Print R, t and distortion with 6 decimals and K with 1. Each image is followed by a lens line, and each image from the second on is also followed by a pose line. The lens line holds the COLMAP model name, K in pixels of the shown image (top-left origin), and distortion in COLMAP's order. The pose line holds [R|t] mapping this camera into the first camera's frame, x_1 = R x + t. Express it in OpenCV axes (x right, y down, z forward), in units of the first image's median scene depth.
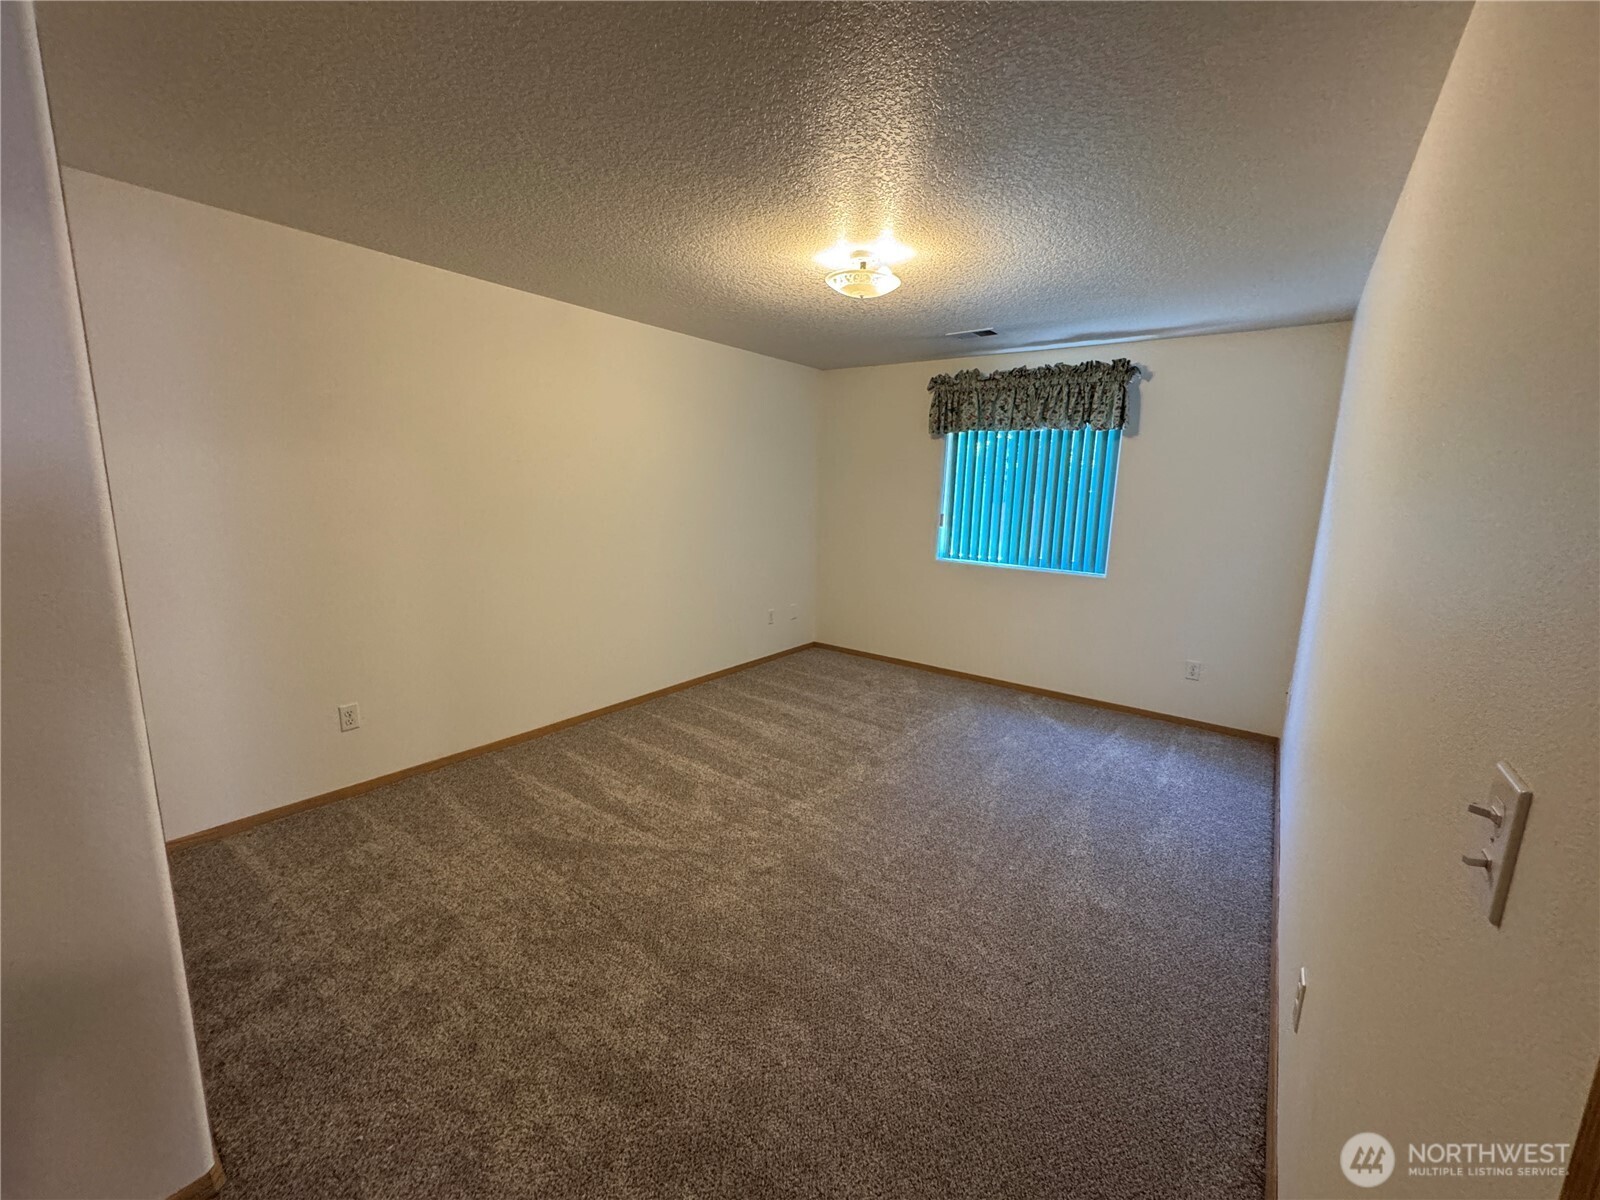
lens RADIAL K [[641.5, 0, 802.8], [0, 641.5, 597.3], [0, 0, 1]] dist [-0.002812, 0.000183]
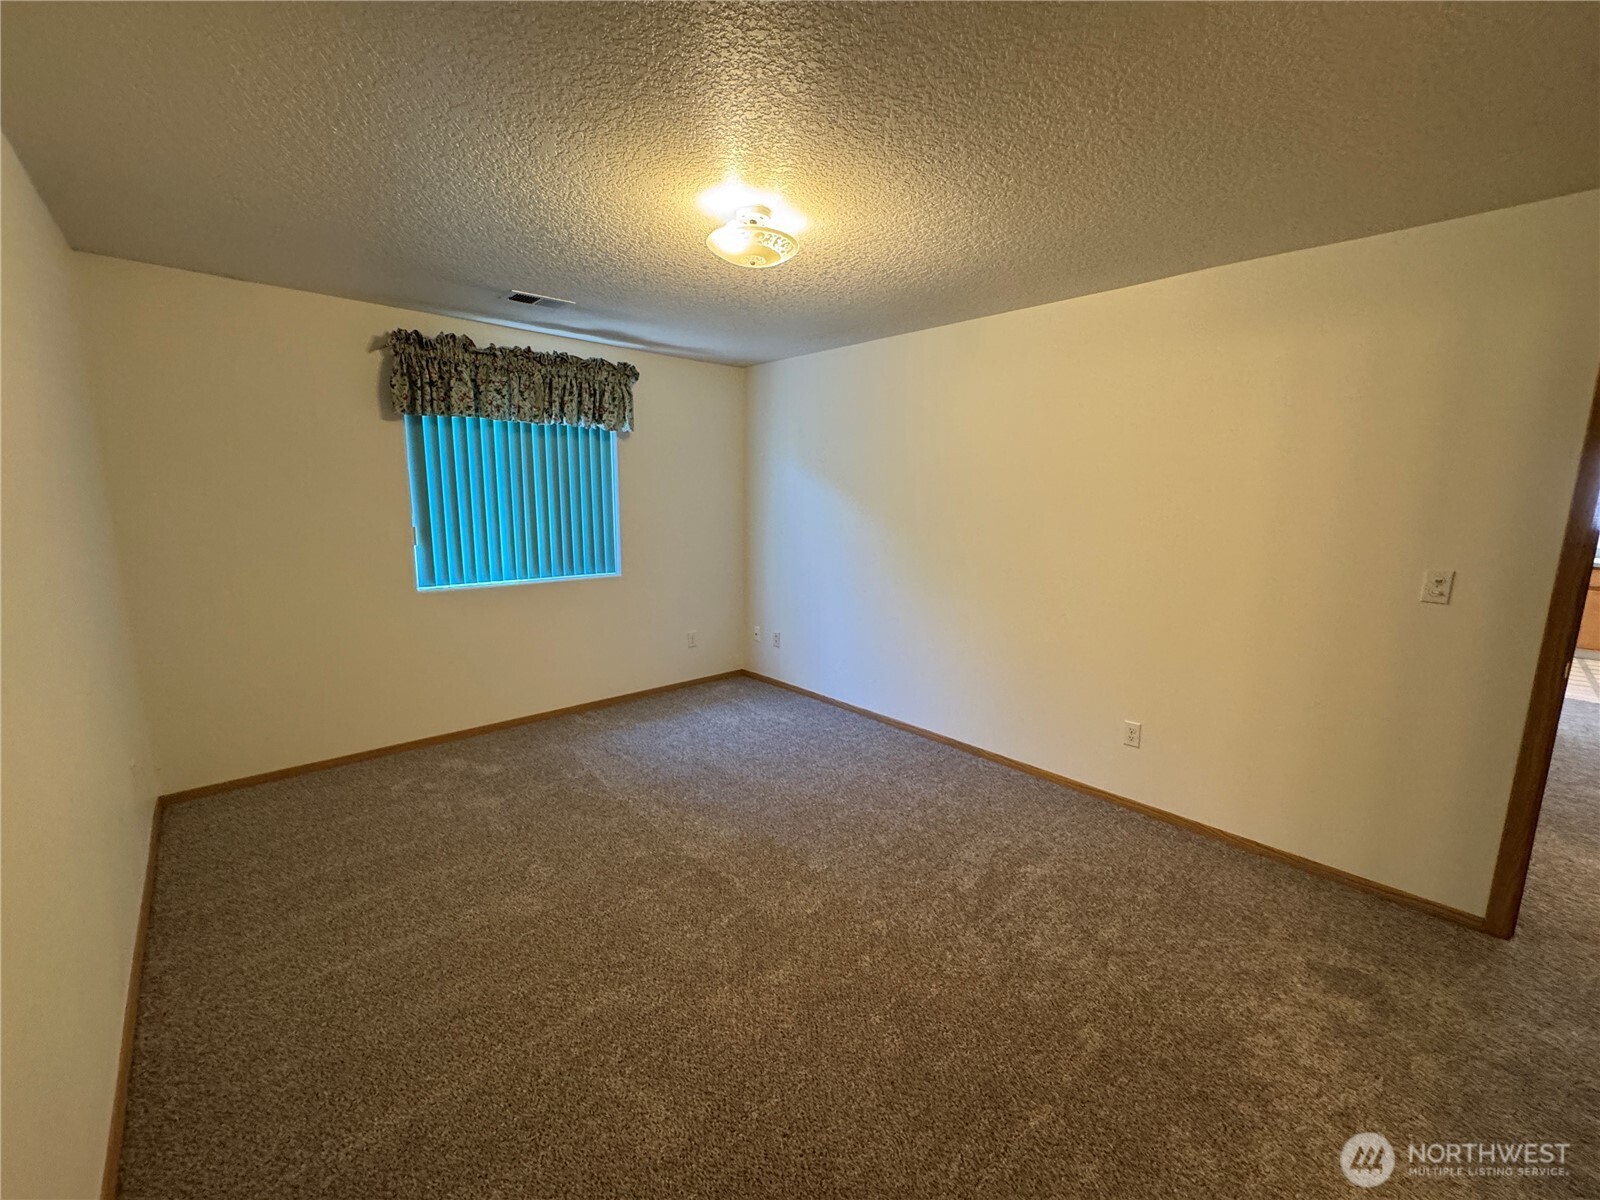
lens RADIAL K [[641.5, 0, 796.5], [0, 641.5, 601.0], [0, 0, 1]] dist [-0.002812, 0.000183]
pose [[0.190754, -0.191606, 0.962756, -0.455867], [0.164246, 0.973169, 0.161136, -0.107819], [-0.967799, 0.127392, 0.217107, 0.499489]]
